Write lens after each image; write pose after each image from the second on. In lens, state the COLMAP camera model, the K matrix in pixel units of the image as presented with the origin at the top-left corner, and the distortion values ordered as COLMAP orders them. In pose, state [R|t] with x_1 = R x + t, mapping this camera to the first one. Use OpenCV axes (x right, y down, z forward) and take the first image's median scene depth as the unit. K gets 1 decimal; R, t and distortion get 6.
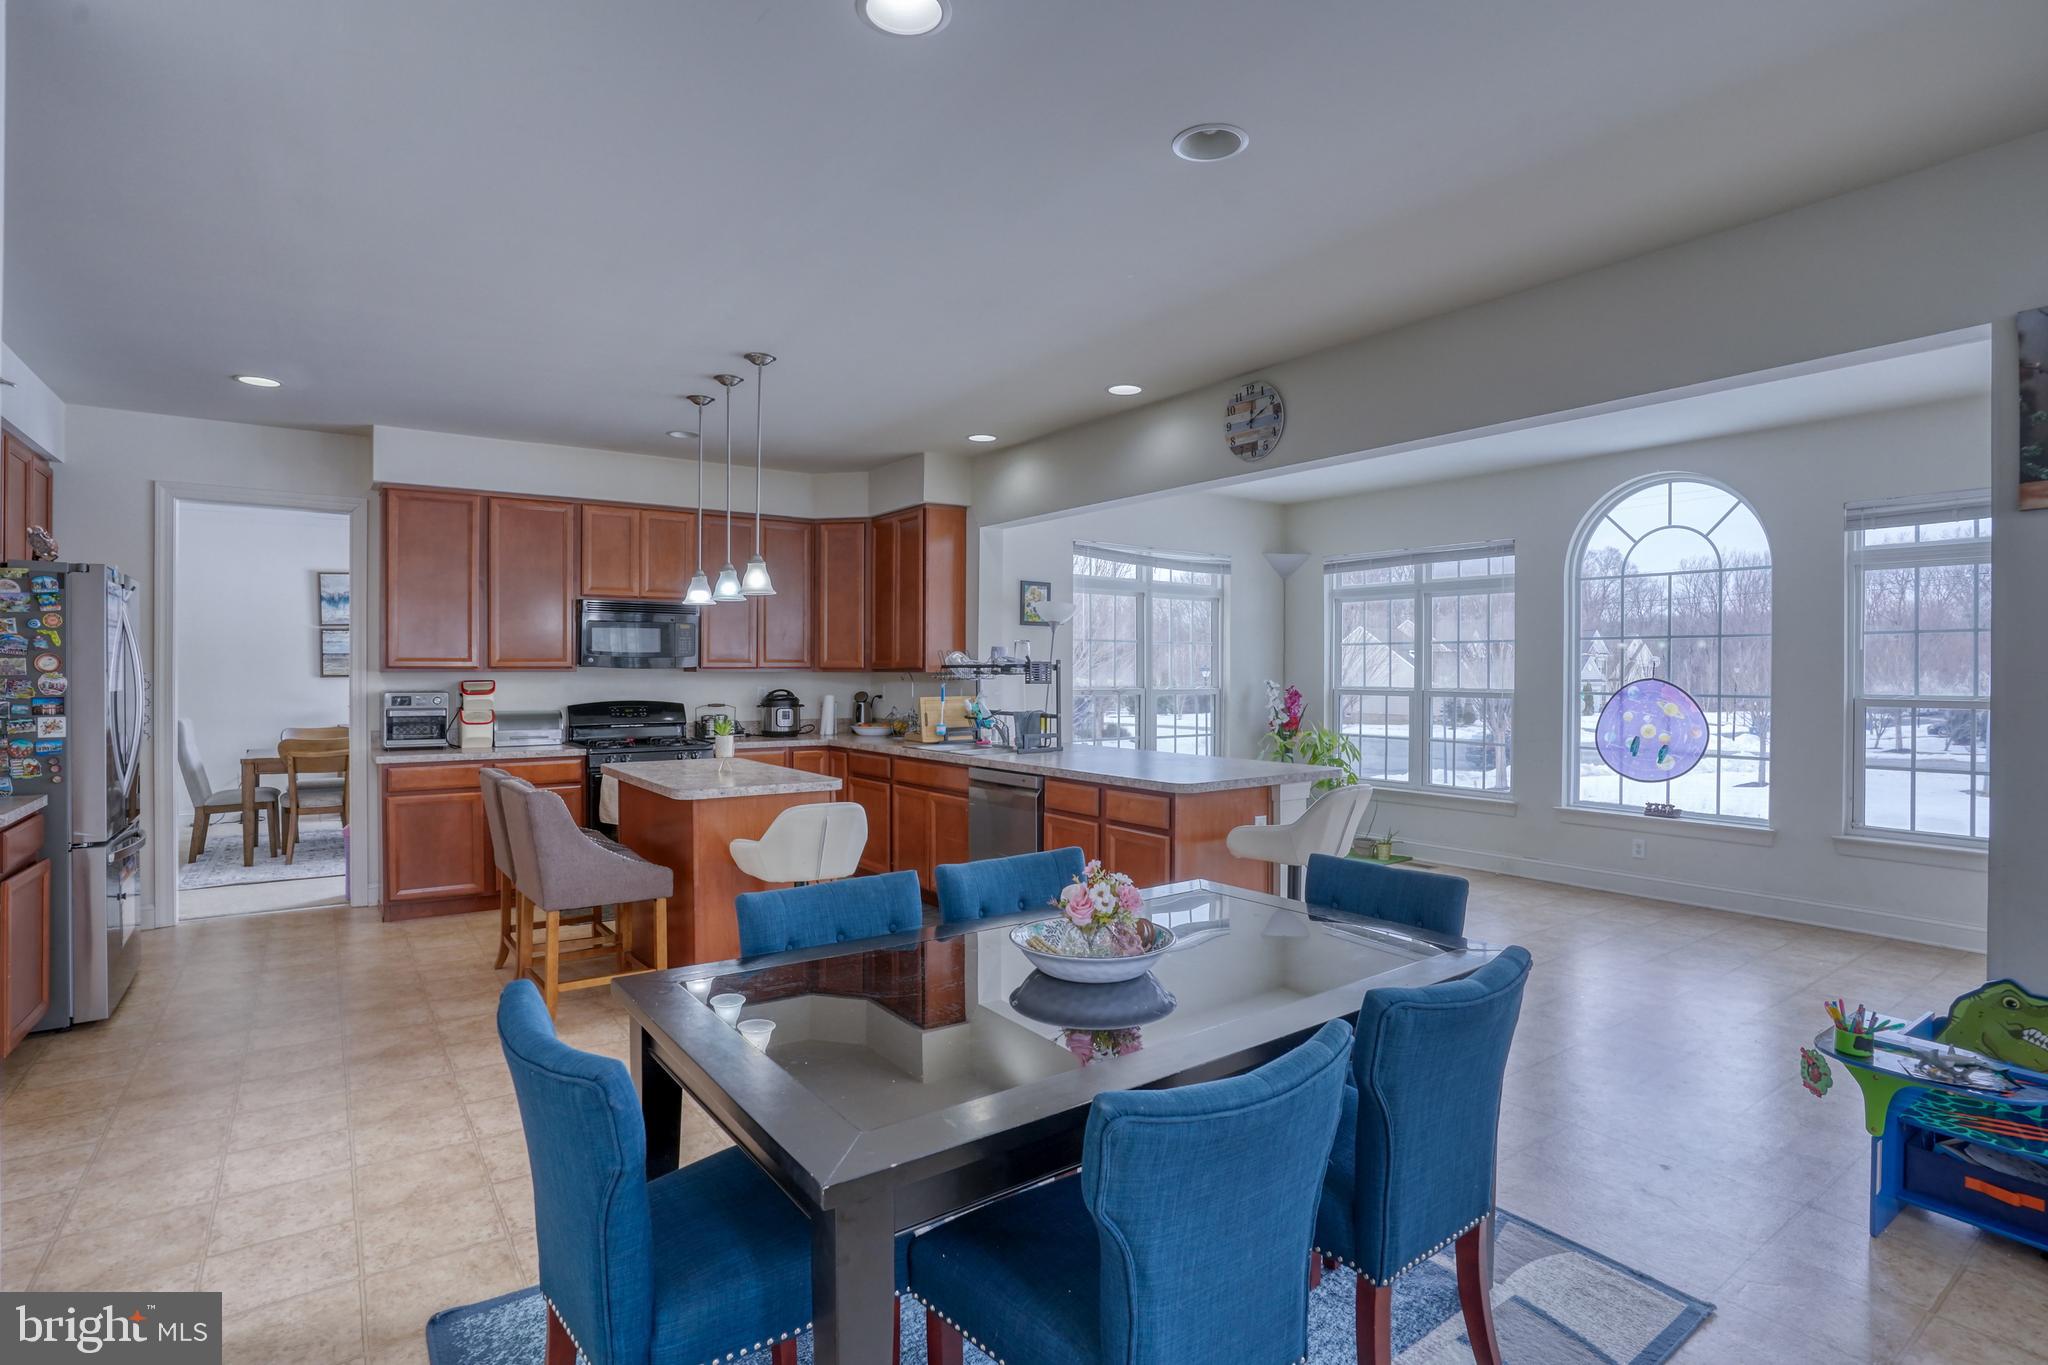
lens RADIAL K [[1028.0, 0, 1023.3], [0, 1028.0, 690.8], [0, 0, 1]] dist [-0.096070, 0.051585]
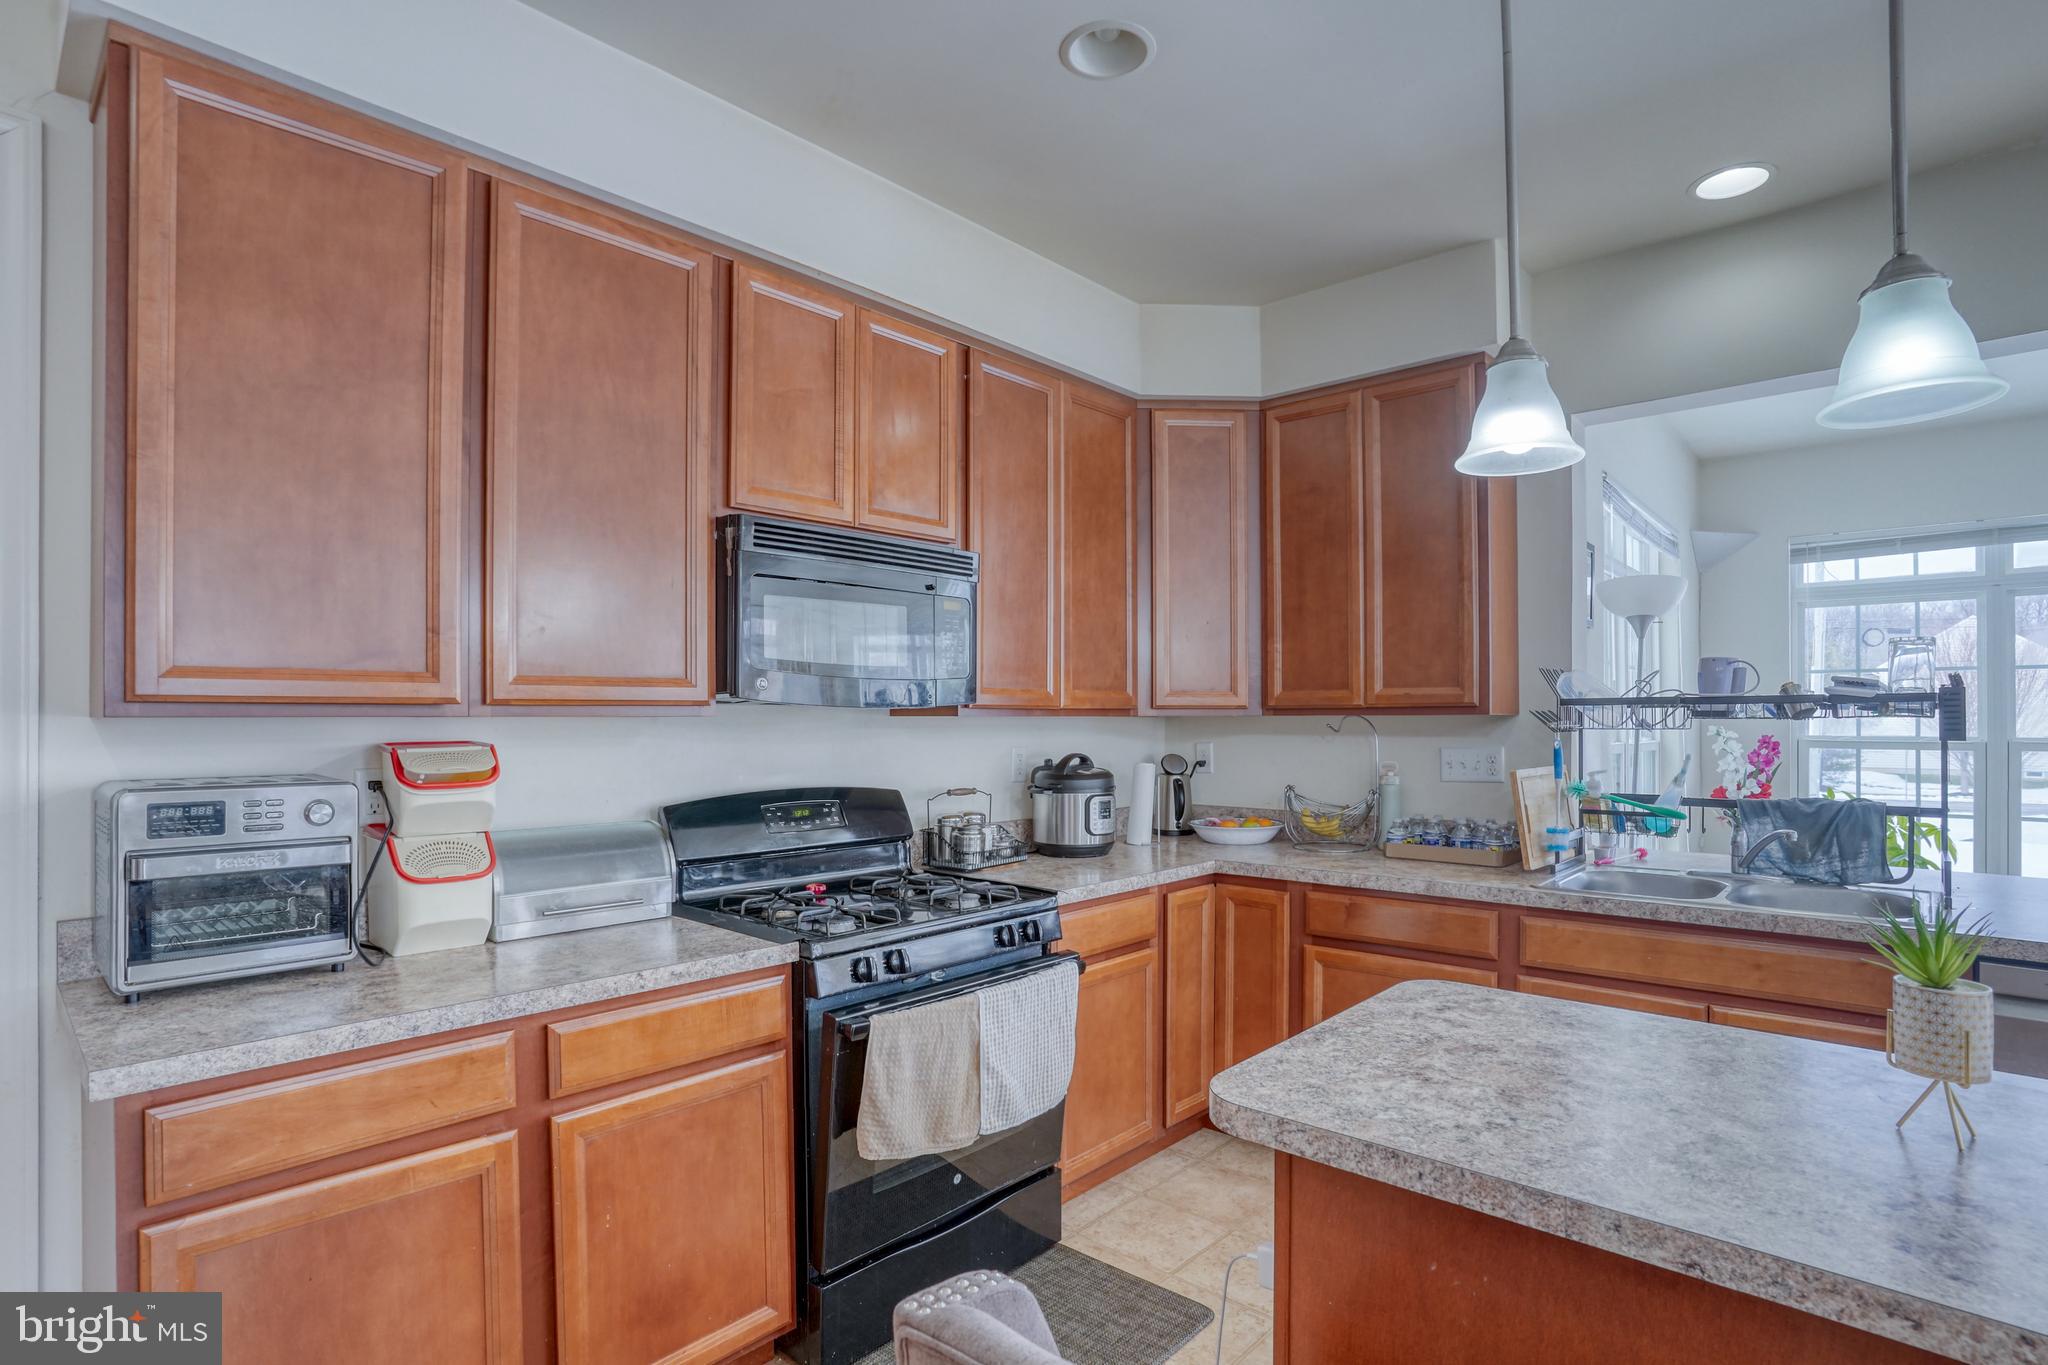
lens RADIAL K [[1031.6, 0, 1019.8], [0, 1031.6, 707.6], [0, 0, 1]] dist [-0.084897, 0.044508]
pose [[0.981184, -0.002370, 0.193058, -0.406965], [0.007913, 0.999578, -0.027944, -0.010592], [-0.192911, 0.028946, 0.980789, 0.618188]]
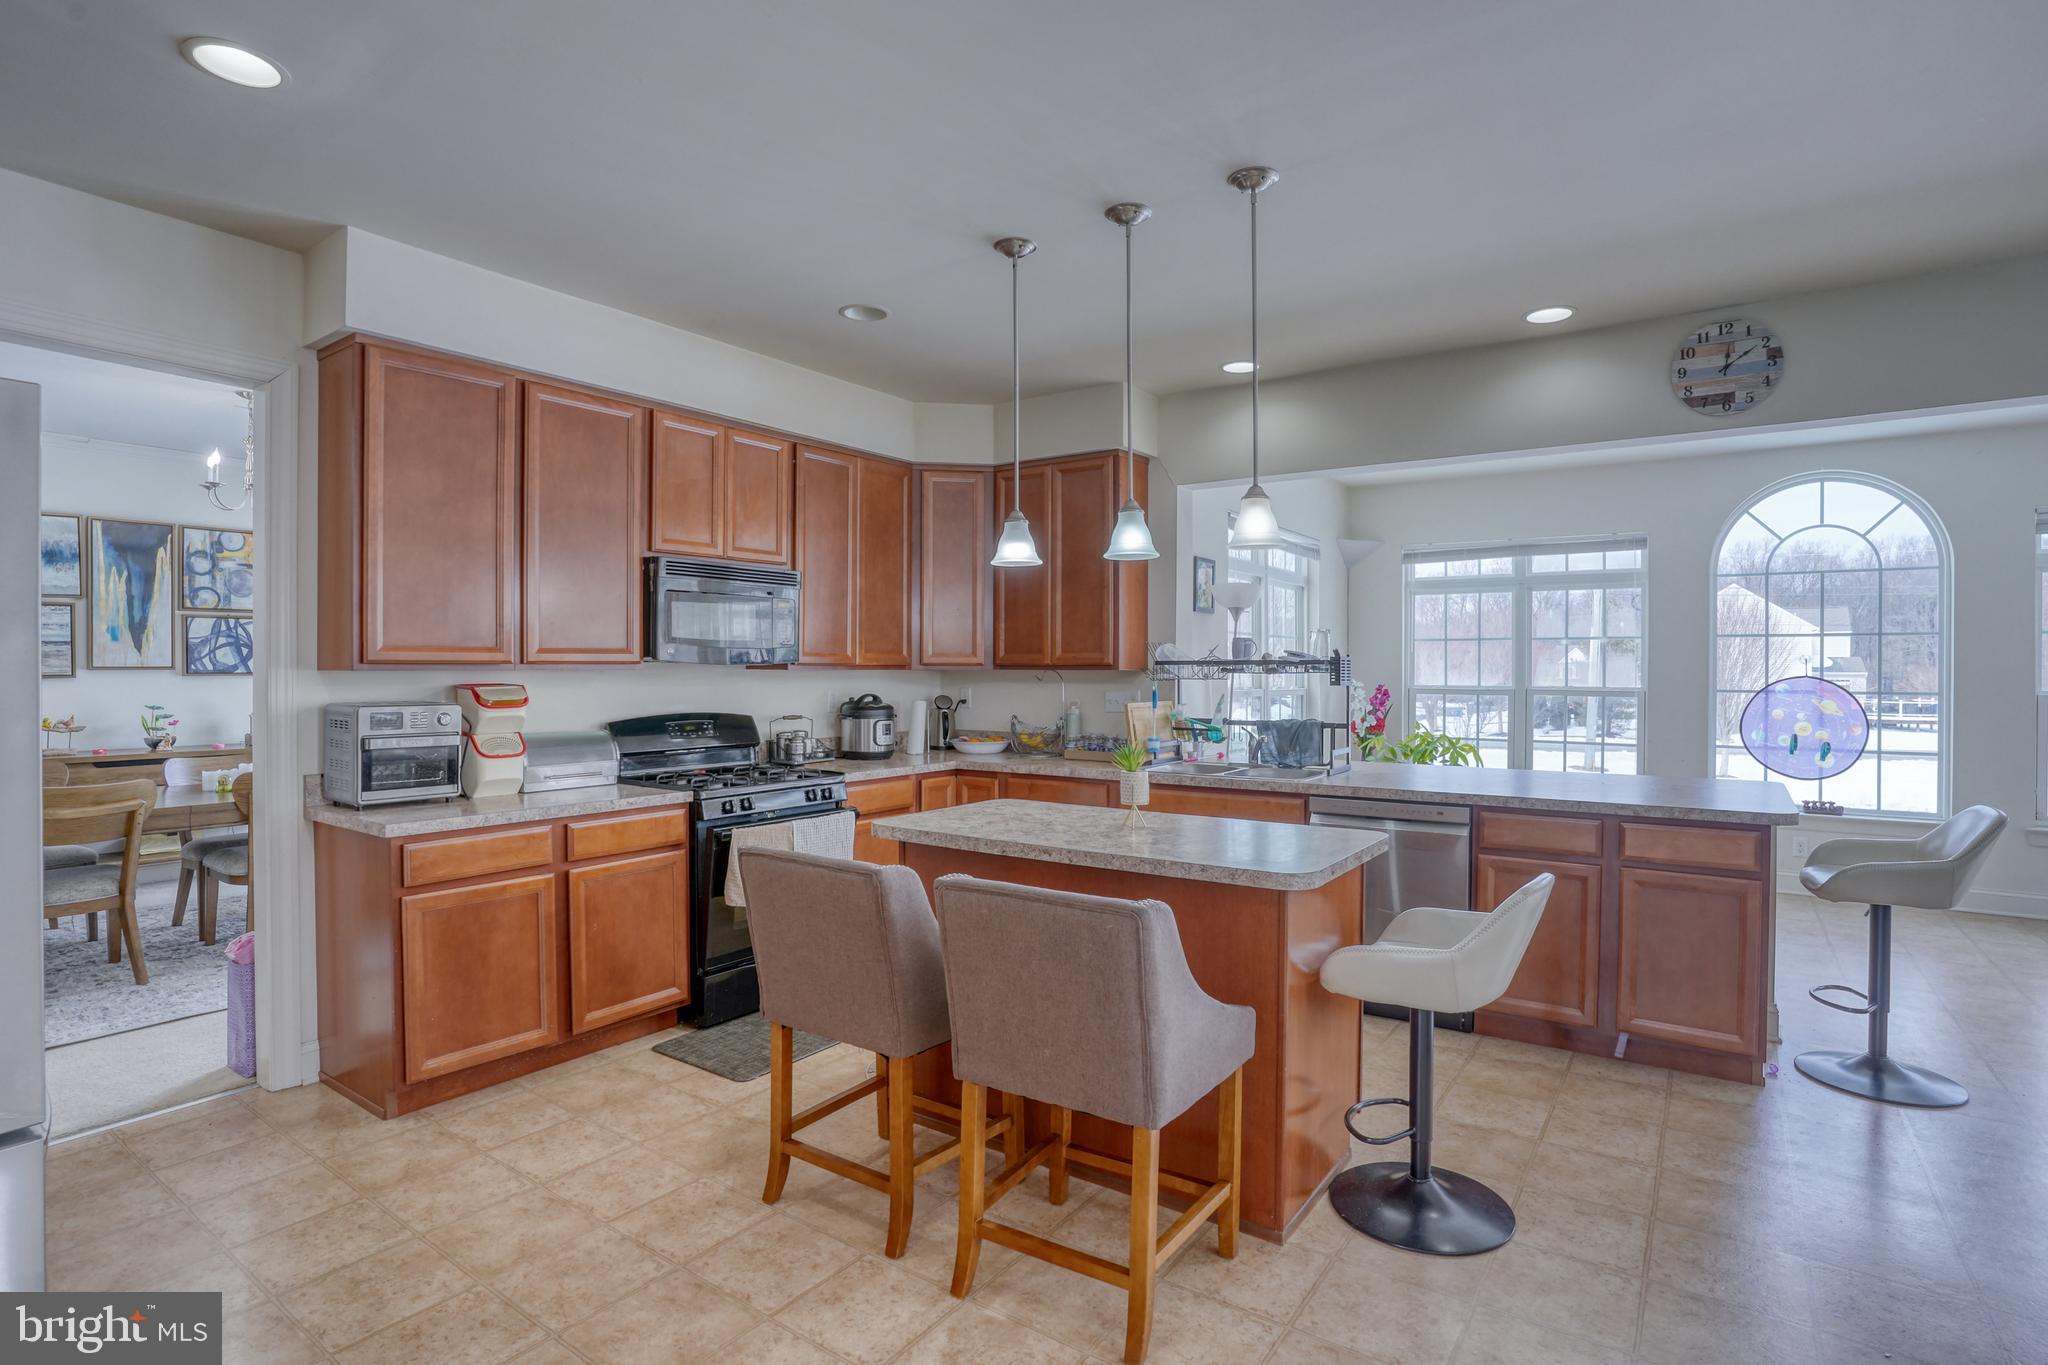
lens RADIAL K [[1008.4, 0, 1029.7], [0, 1008.4, 674.6], [0, 0, 1]] dist [-0.075491, 0.033260]
pose [[0.945261, -0.001836, 0.326311, -0.417895], [0.005616, 0.999928, -0.010643, -0.007514], [-0.326268, 0.011893, 0.945202, 0.322976]]
